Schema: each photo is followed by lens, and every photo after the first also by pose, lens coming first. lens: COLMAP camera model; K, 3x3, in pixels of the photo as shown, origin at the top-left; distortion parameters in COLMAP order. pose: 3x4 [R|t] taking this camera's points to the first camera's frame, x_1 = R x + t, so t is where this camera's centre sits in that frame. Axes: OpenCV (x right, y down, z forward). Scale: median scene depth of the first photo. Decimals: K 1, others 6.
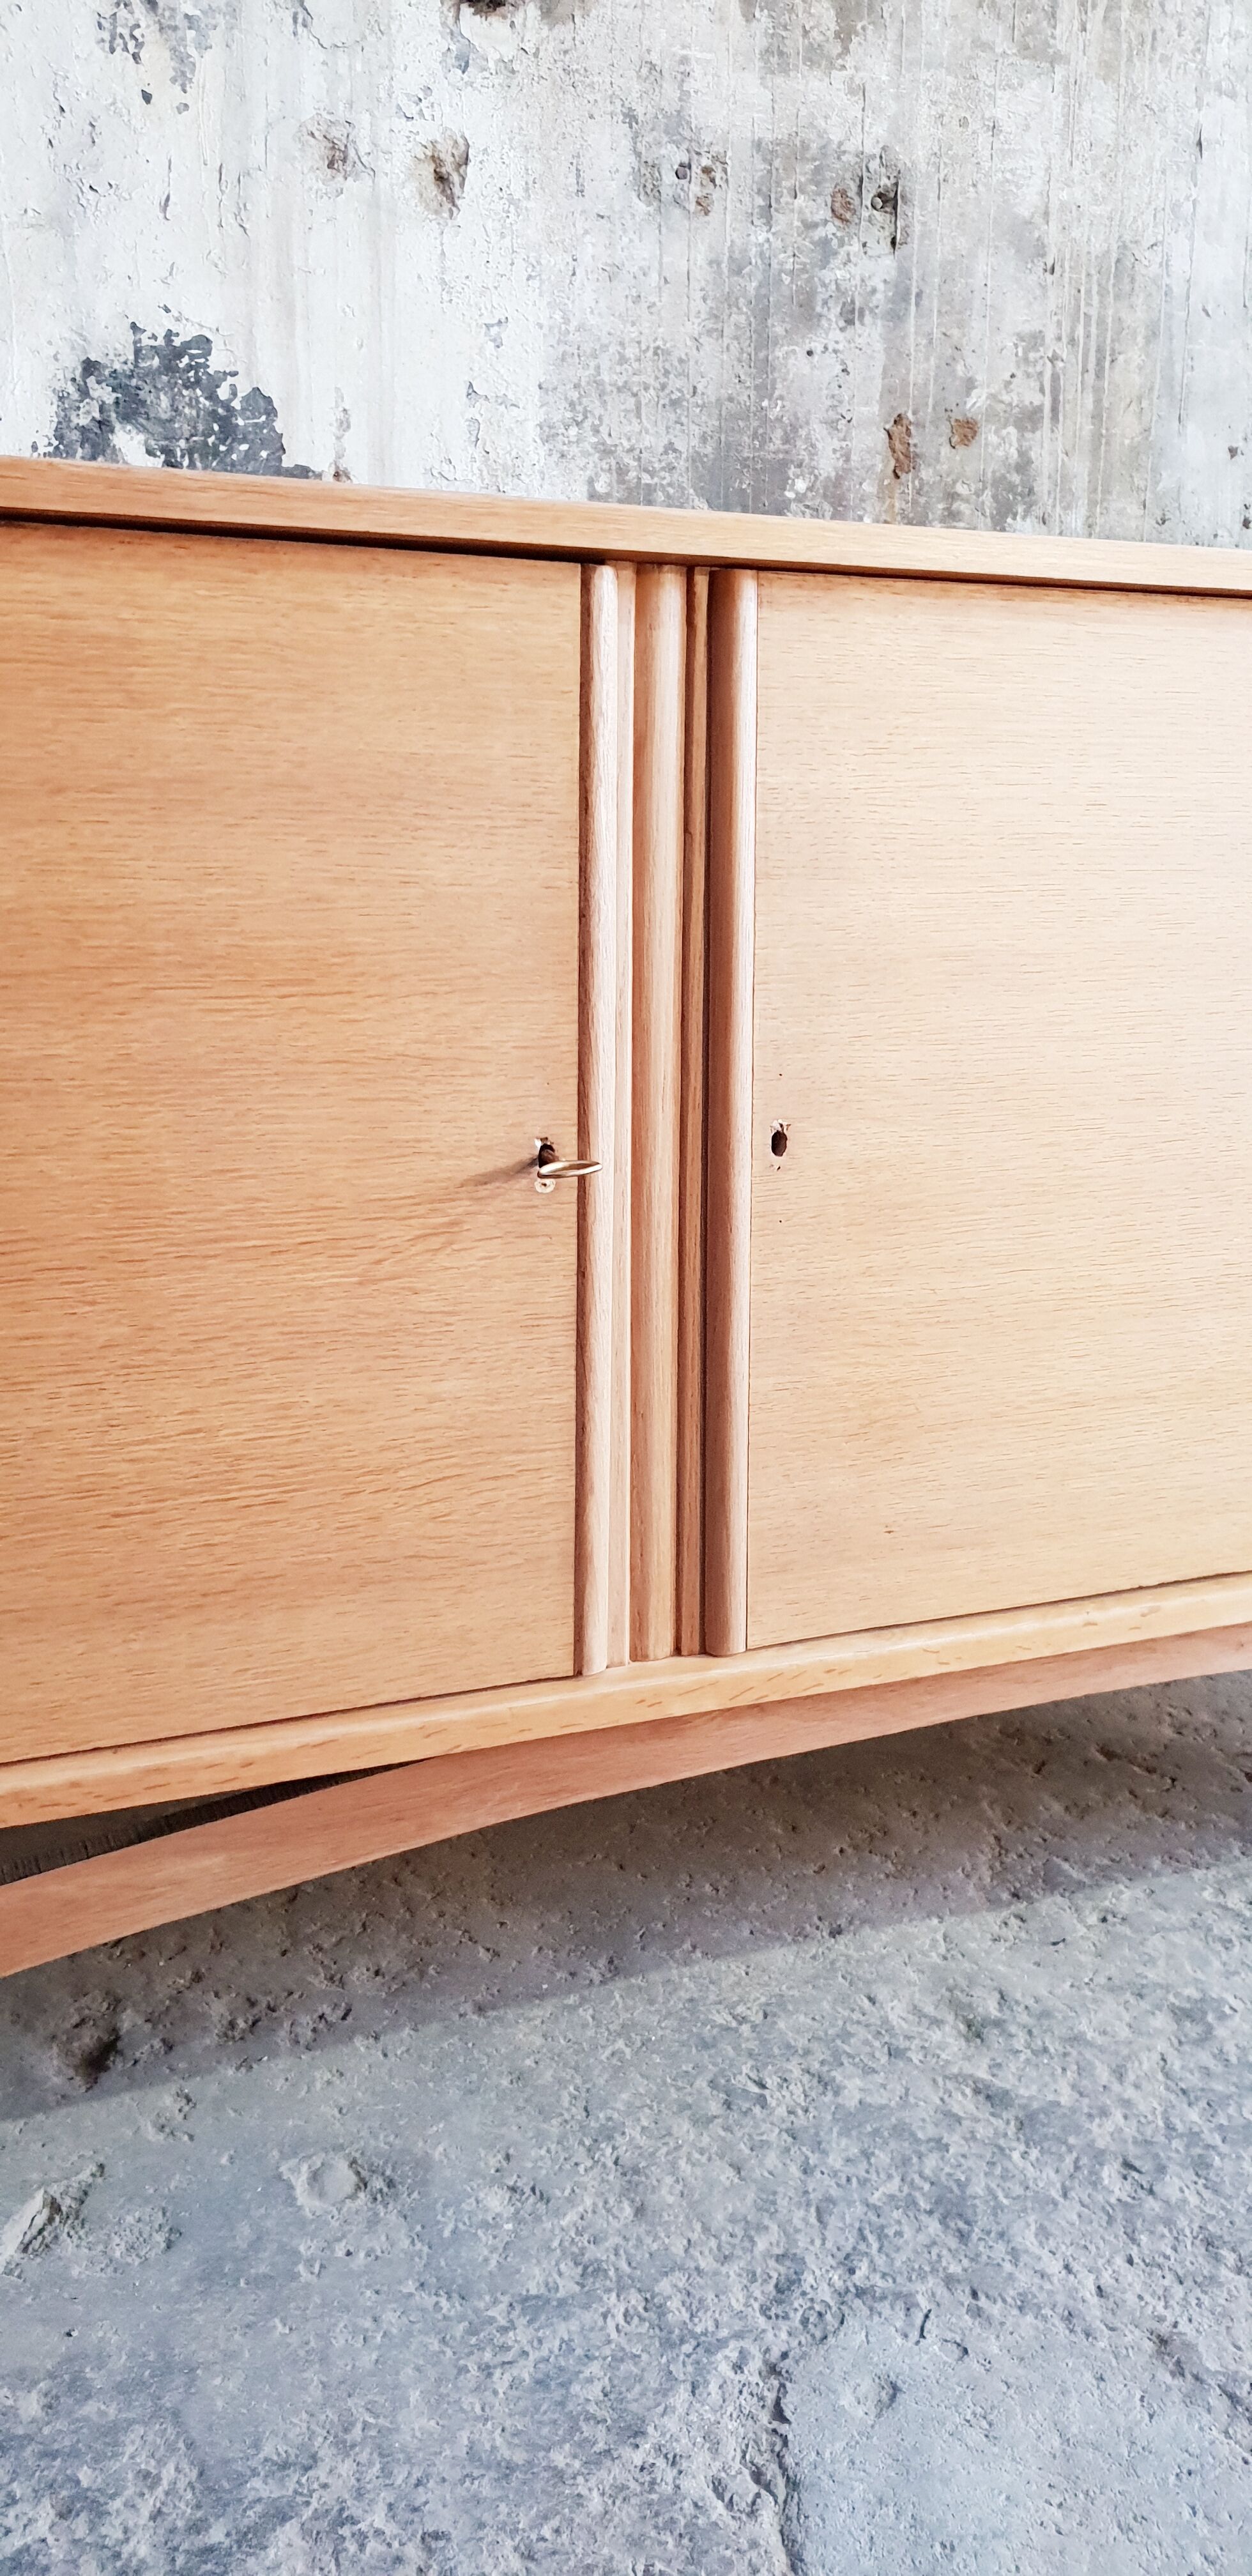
lens RADIAL K [[1996.1, 0, 651.3], [0, 1996.1, 1272.1], [0, 0, 1]] dist [0.017274, -0.021271]
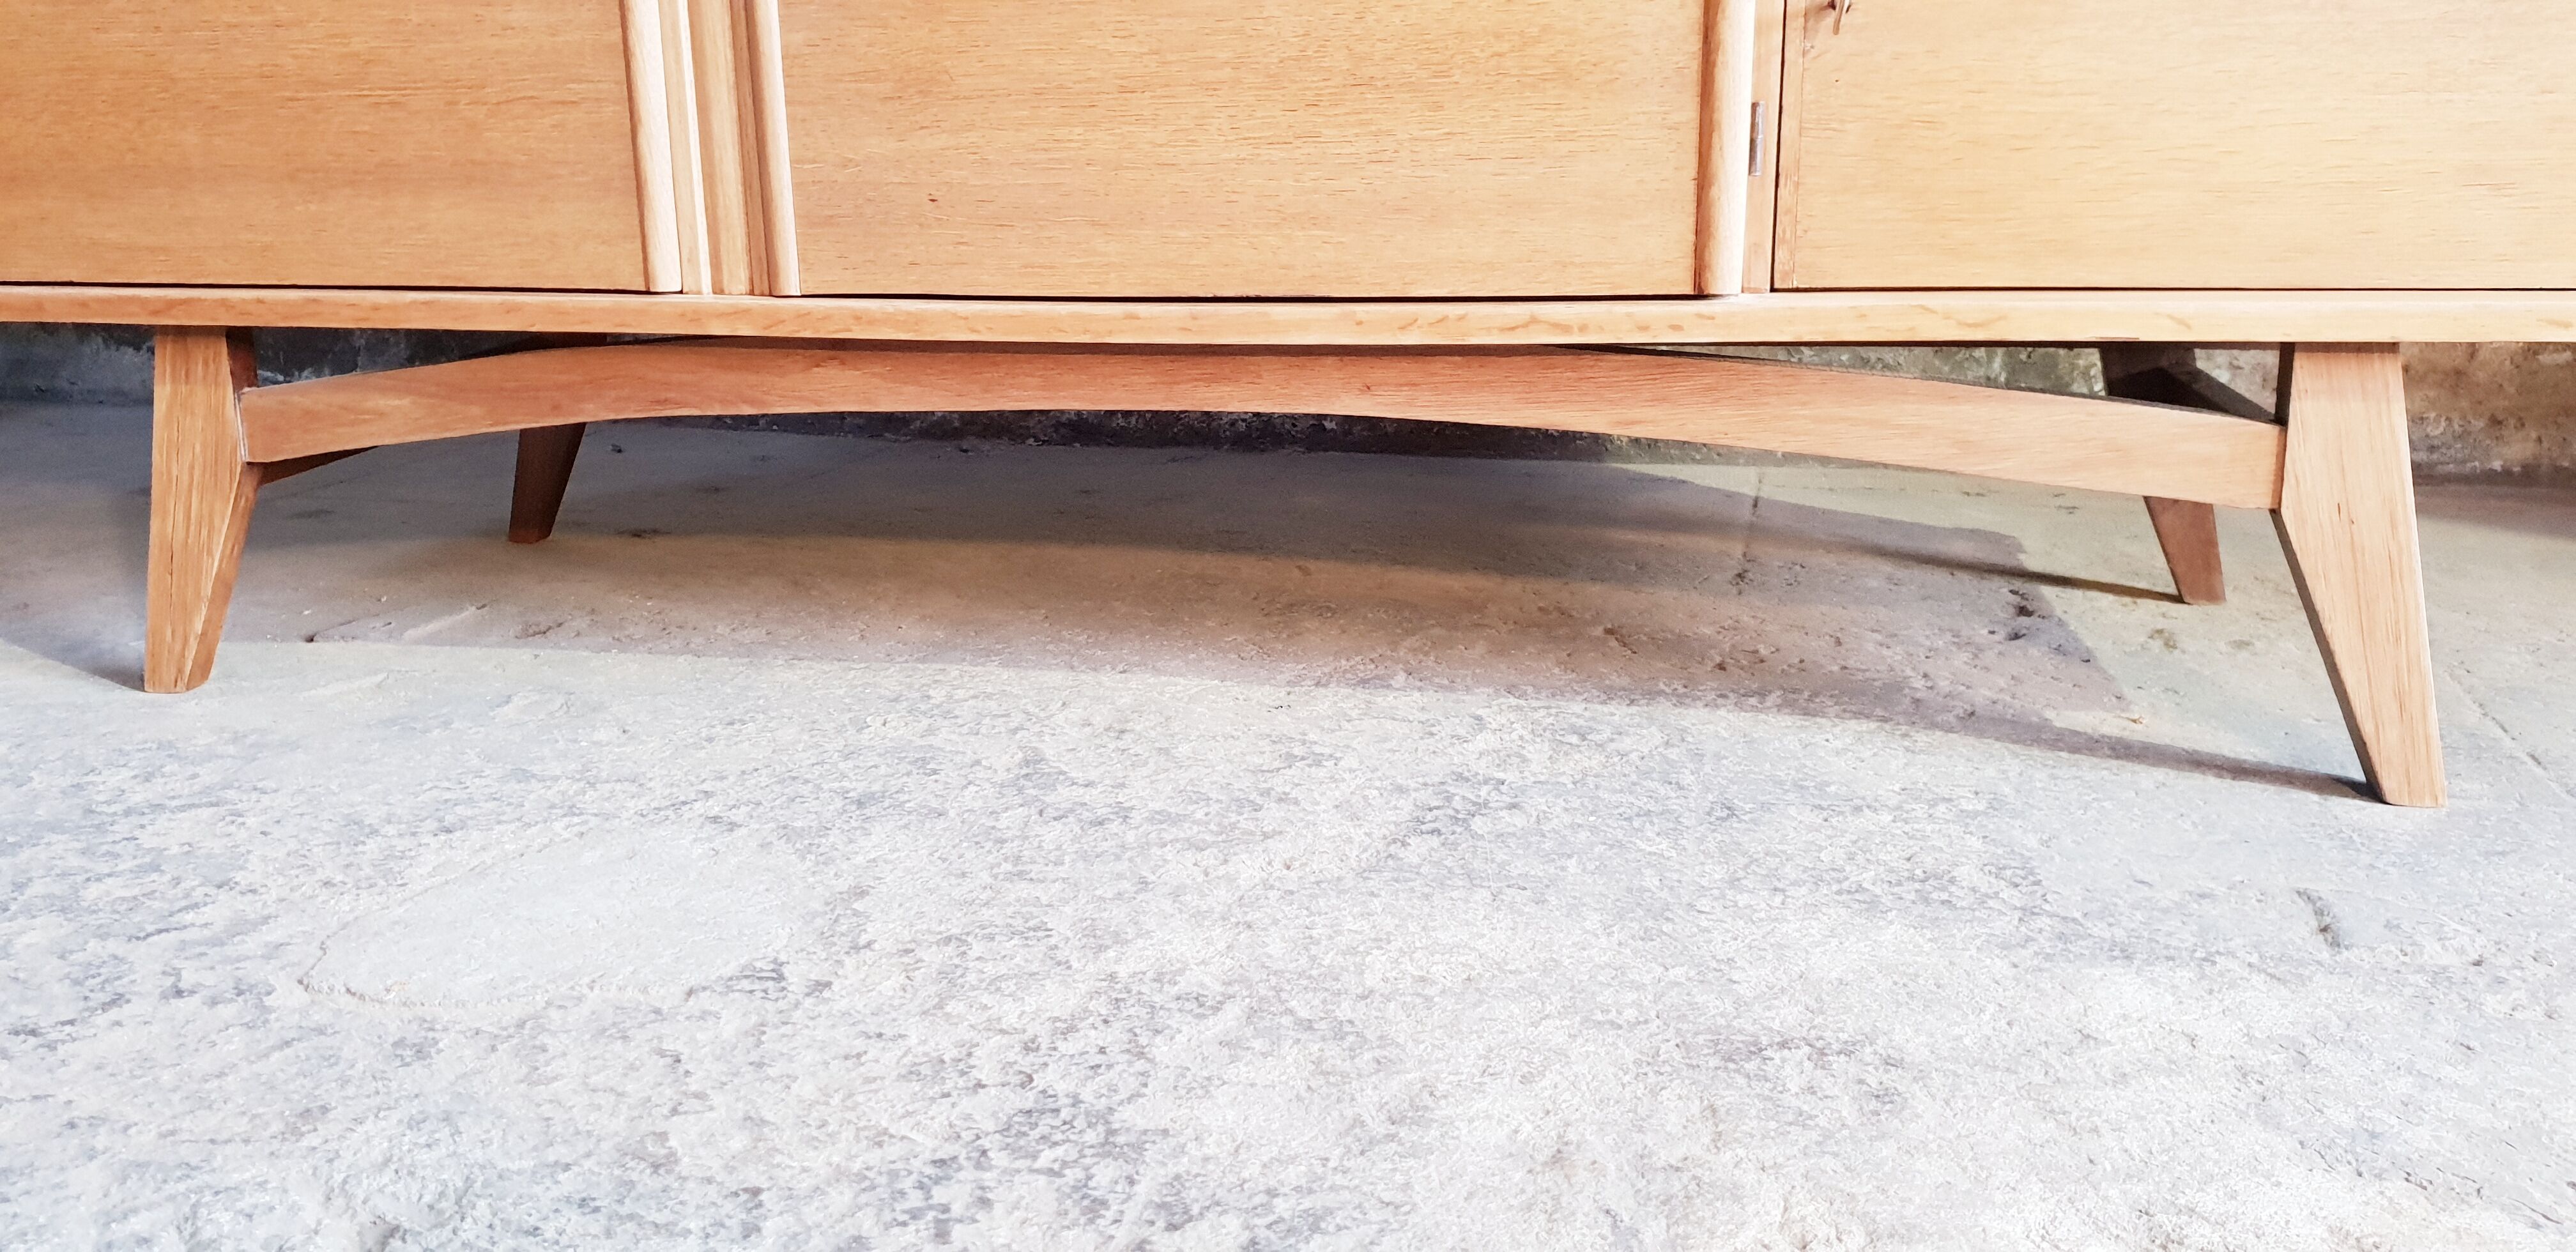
lens RADIAL K [[1996.1, 0, 1266.4], [0, 1996.1, 588.9], [0, 0, 1]] dist [0.017274, -0.021271]
pose [[0.829436, 0.118879, -0.545805, 0.532326], [-0.093065, 0.992845, 0.074820, 0.146661], [0.550795, -0.011263, 0.834565, 0.125722]]
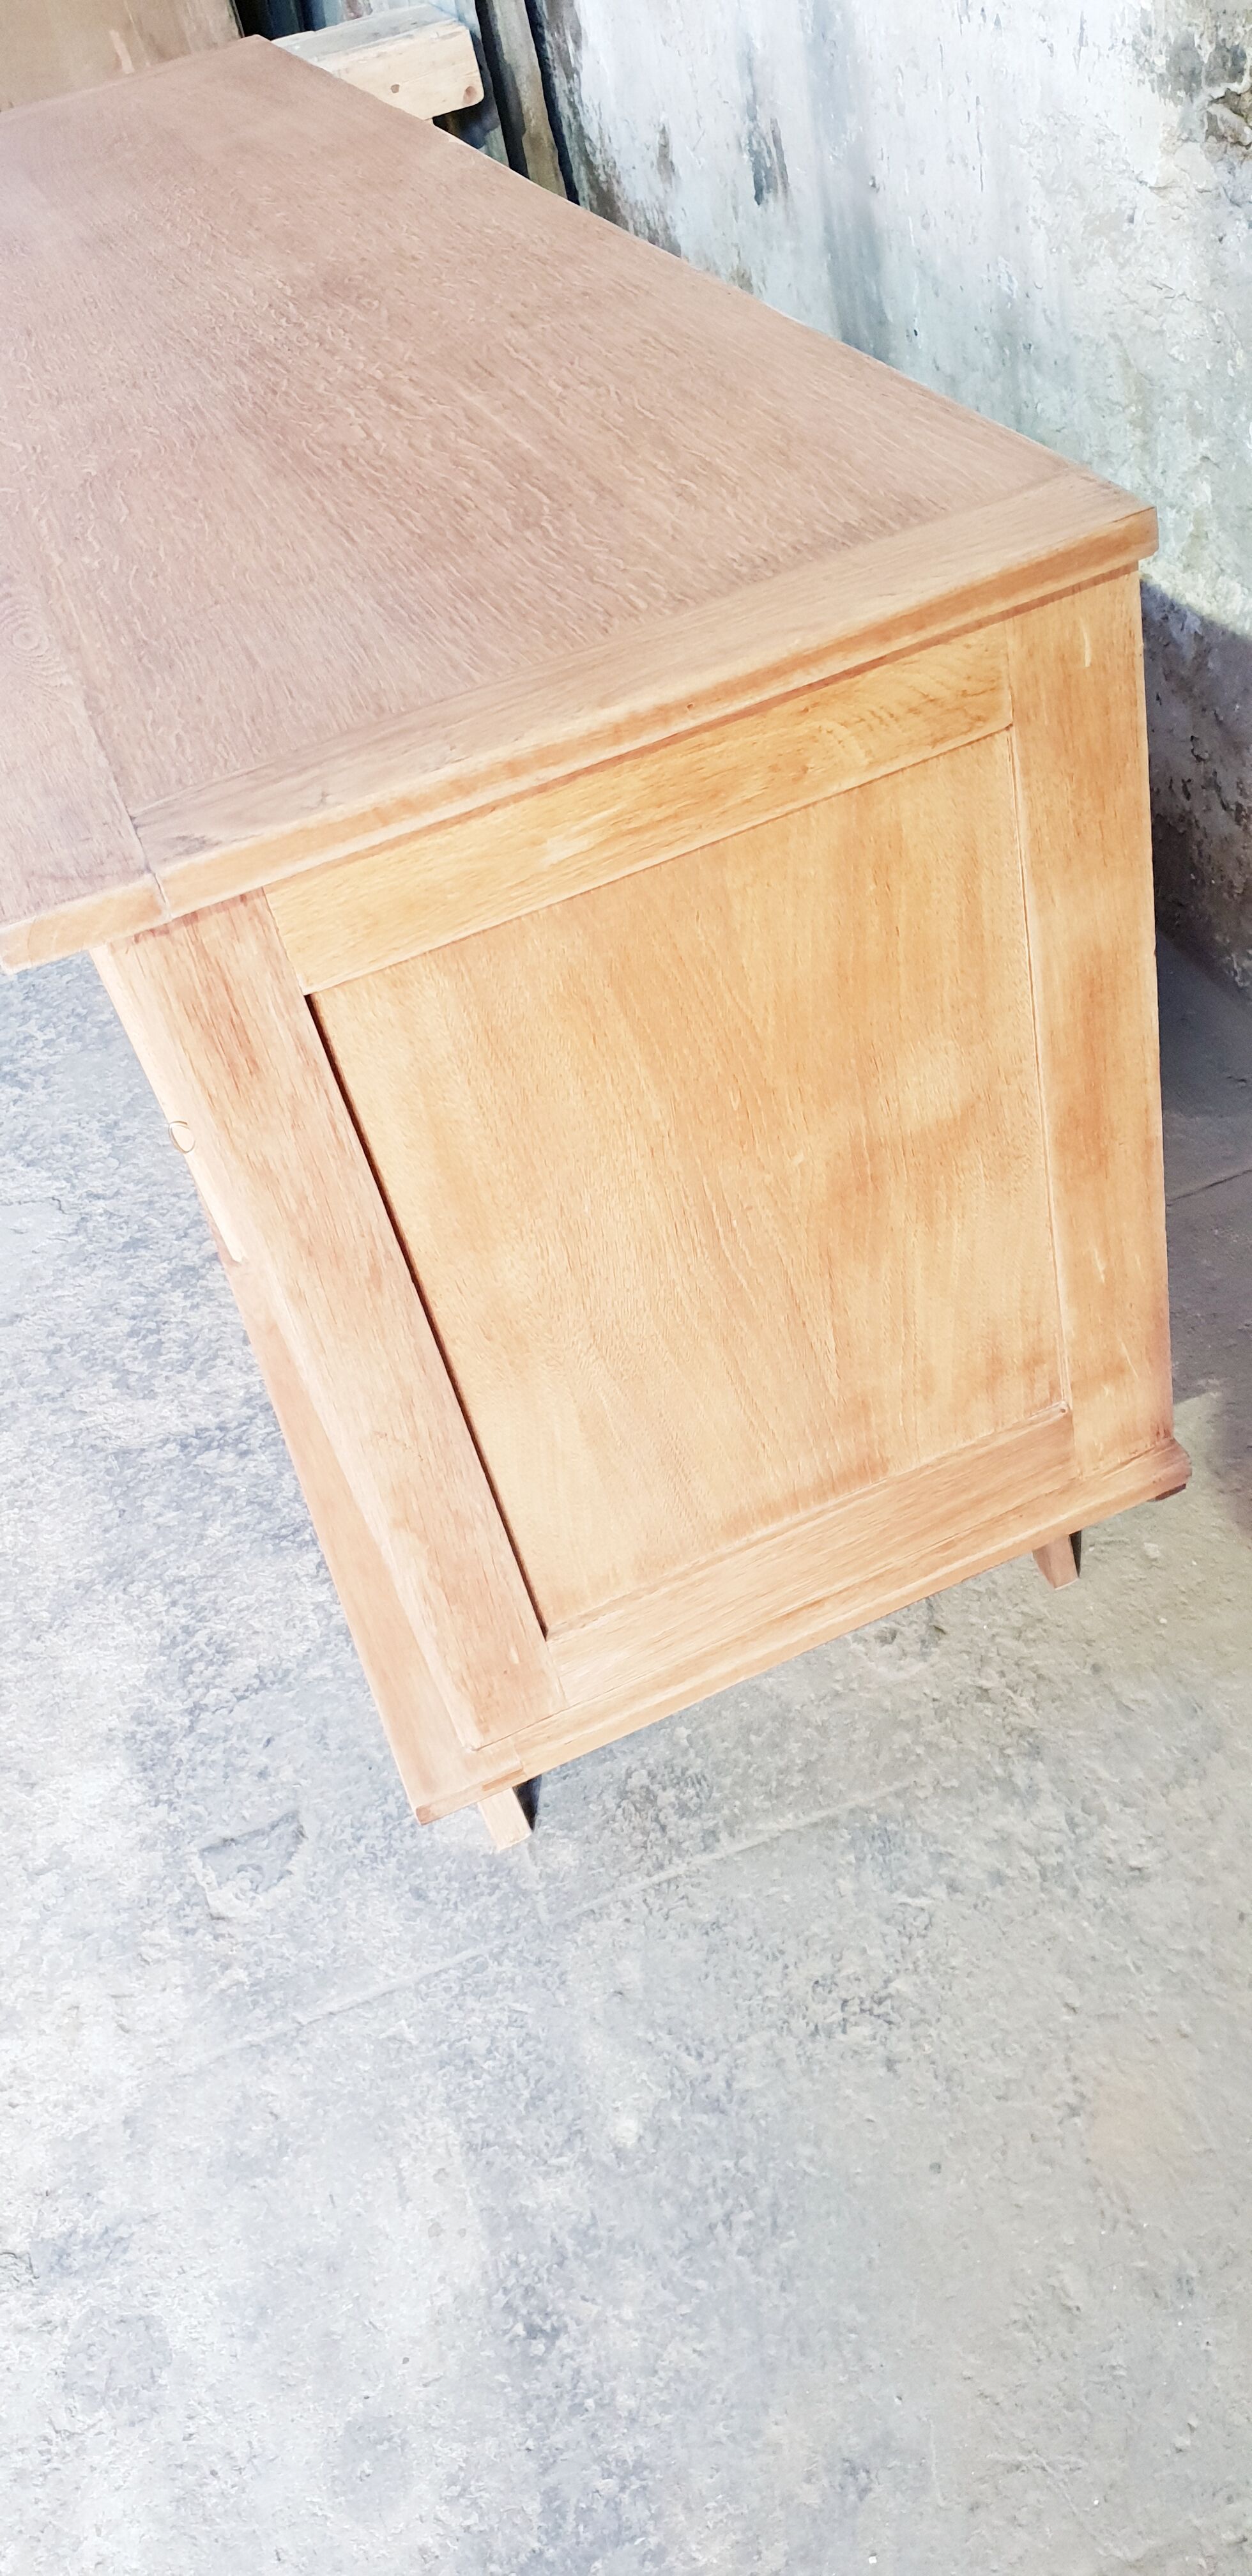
lens RADIAL K [[1996.1, 0, 706.0], [0, 1996.1, 1296.8], [0, 0, 1]] dist [0.017274, -0.021271]
pose [[-0.004913, 0.667942, -0.744197, 0.943229], [-0.017309, 0.744038, 0.667913, -0.461531], [0.999838, 0.016163, 0.007906, 0.899477]]
